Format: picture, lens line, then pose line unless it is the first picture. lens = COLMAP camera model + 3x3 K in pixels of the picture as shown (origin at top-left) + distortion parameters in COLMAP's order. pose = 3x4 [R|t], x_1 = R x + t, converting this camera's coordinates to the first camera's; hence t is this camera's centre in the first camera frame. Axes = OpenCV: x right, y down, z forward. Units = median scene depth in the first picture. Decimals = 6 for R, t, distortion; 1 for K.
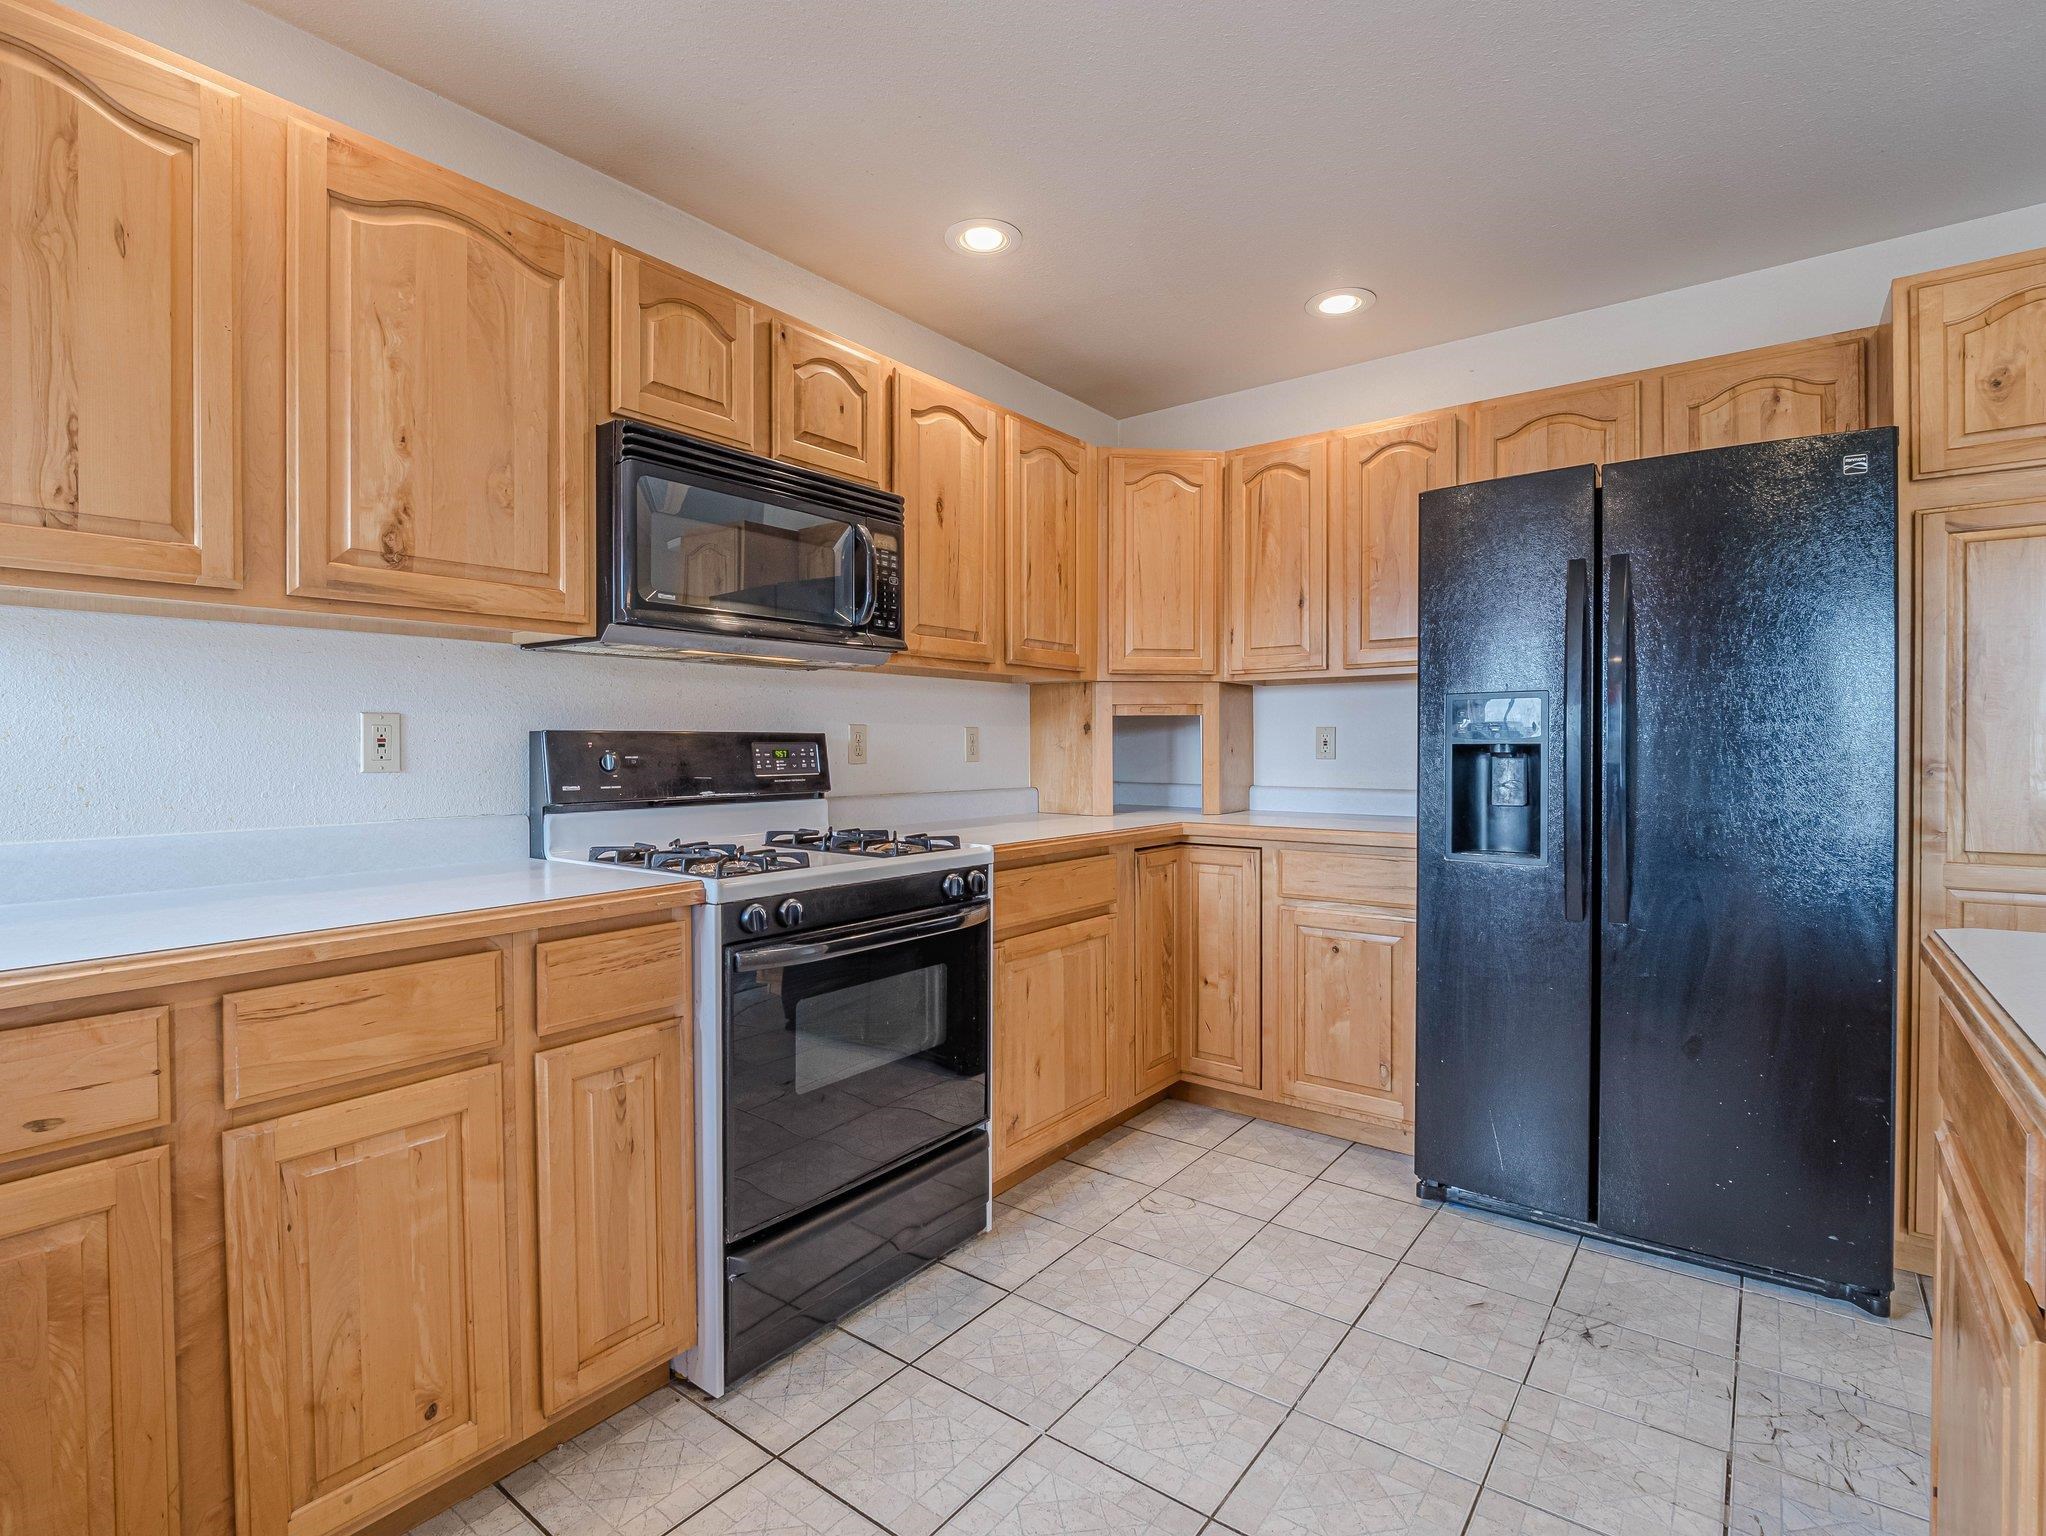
lens RADIAL K [[992.7, 0, 1031.3], [0, 992.7, 753.5], [0, 0, 1]] dist [-0.011038, -0.002895]
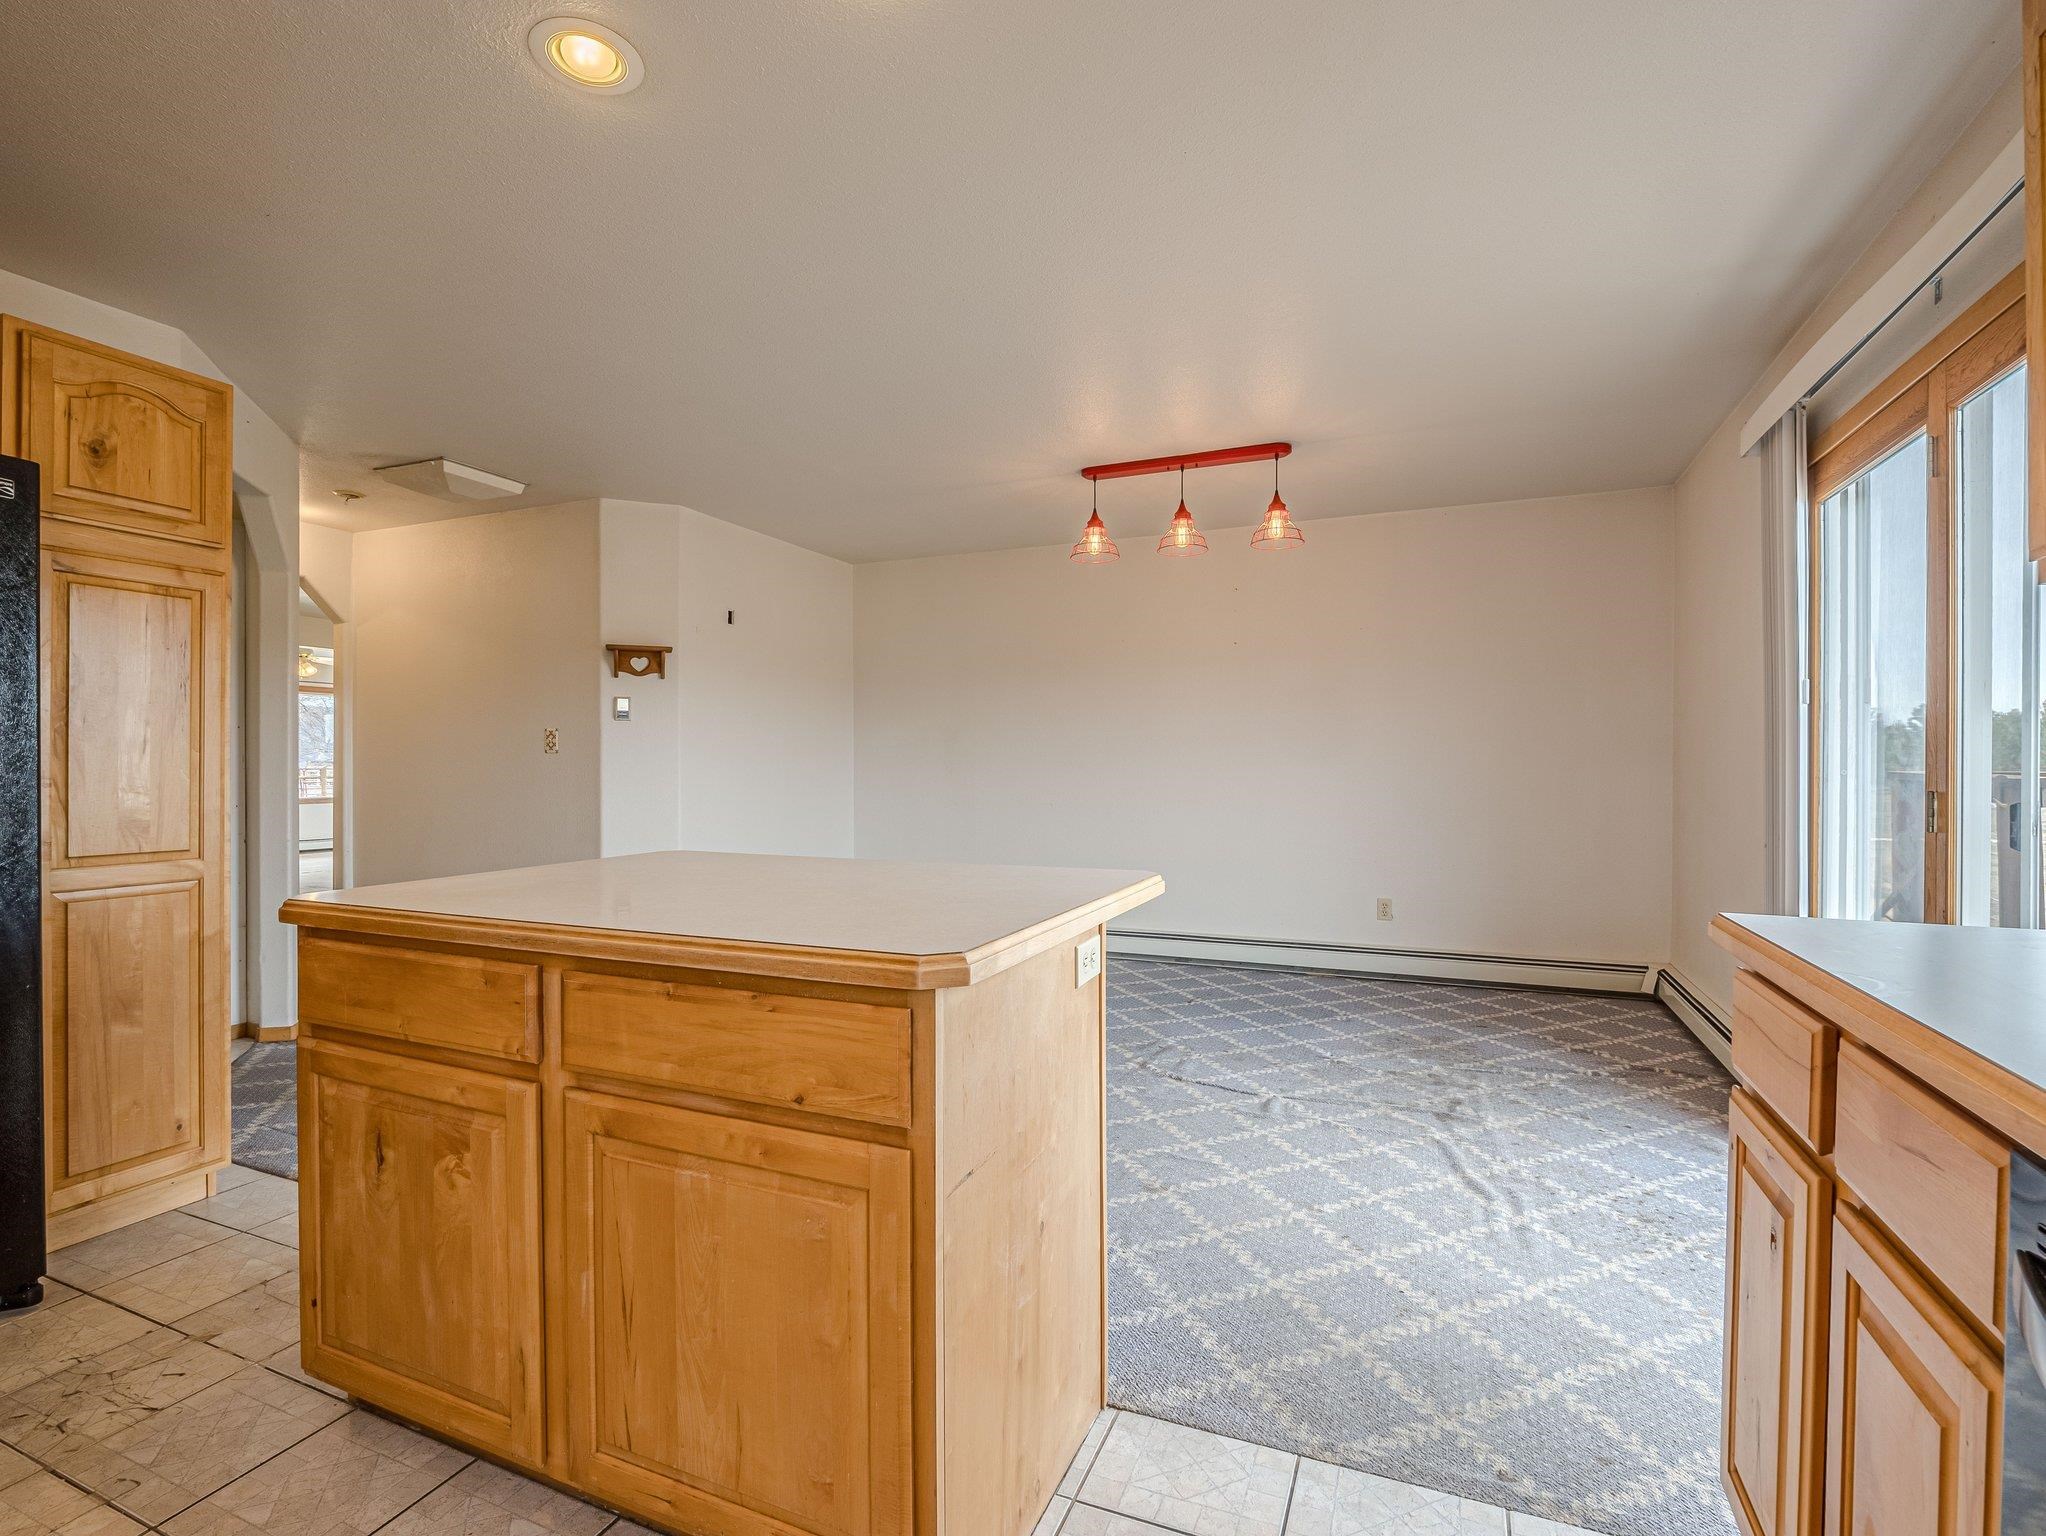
lens RADIAL K [[992.7, 0, 1027.5], [0, 992.7, 769.9], [0, 0, 1]] dist [-0.011038, -0.002895]
pose [[-0.255290, -0.000640, 0.966864, -0.424600], [0.010546, 0.999938, 0.003447, 0.007886], [-0.966807, 0.011076, -0.255268, 0.233567]]
